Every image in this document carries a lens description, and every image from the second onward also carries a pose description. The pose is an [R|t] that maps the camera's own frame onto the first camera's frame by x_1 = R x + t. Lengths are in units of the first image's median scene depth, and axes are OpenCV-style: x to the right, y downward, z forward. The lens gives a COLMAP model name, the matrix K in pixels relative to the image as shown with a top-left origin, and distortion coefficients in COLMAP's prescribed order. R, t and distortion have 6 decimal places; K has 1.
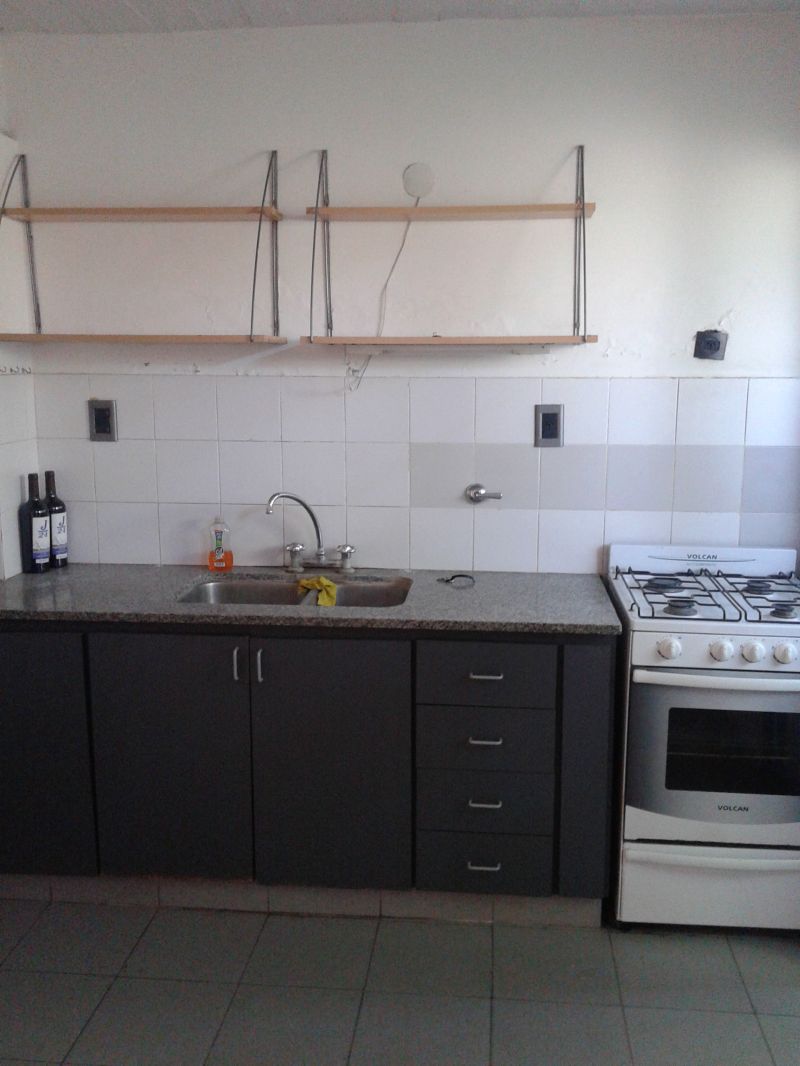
lens RADIAL K [[964.2, 0, 402.0], [0, 964.2, 531.4], [0, 0, 1]] dist [0.037161, -0.075771]
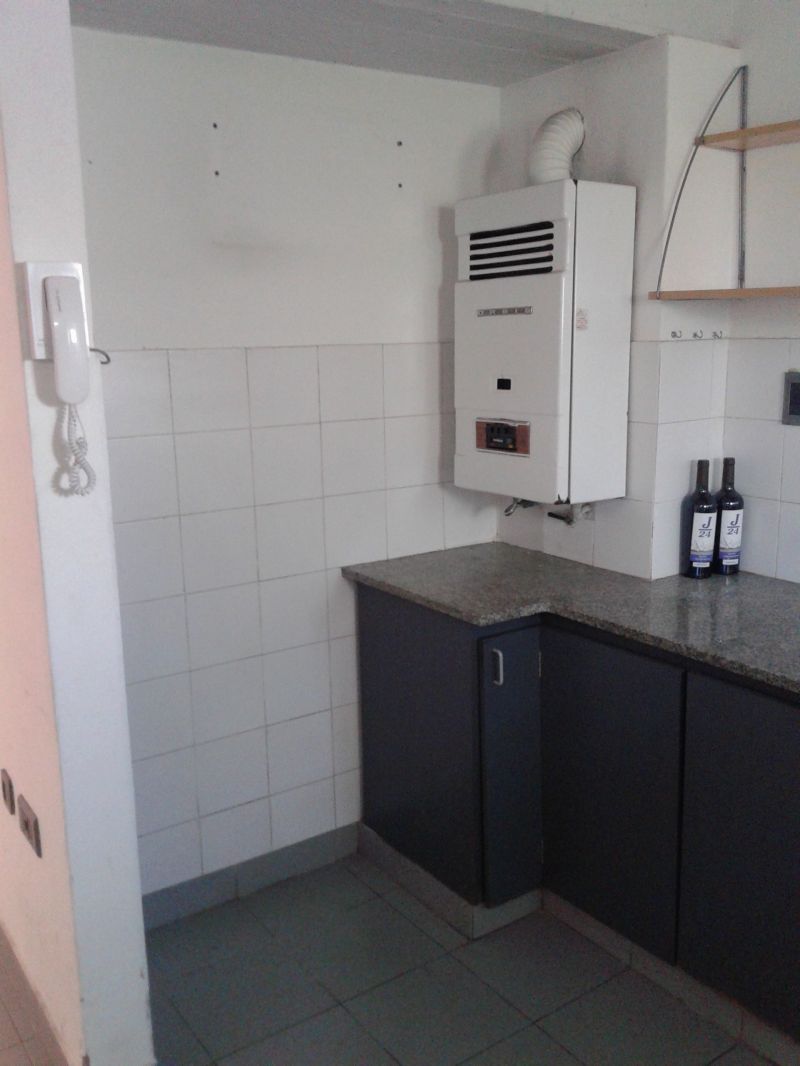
lens RADIAL K [[964.2, 0, 399.5], [0, 964.2, 537.0], [0, 0, 1]] dist [0.037161, -0.075771]
pose [[0.650922, 0.140928, -0.745949, 0.077174], [-0.109016, 0.989786, 0.091866, -0.041394], [0.751276, 0.021522, 0.659637, 0.252842]]
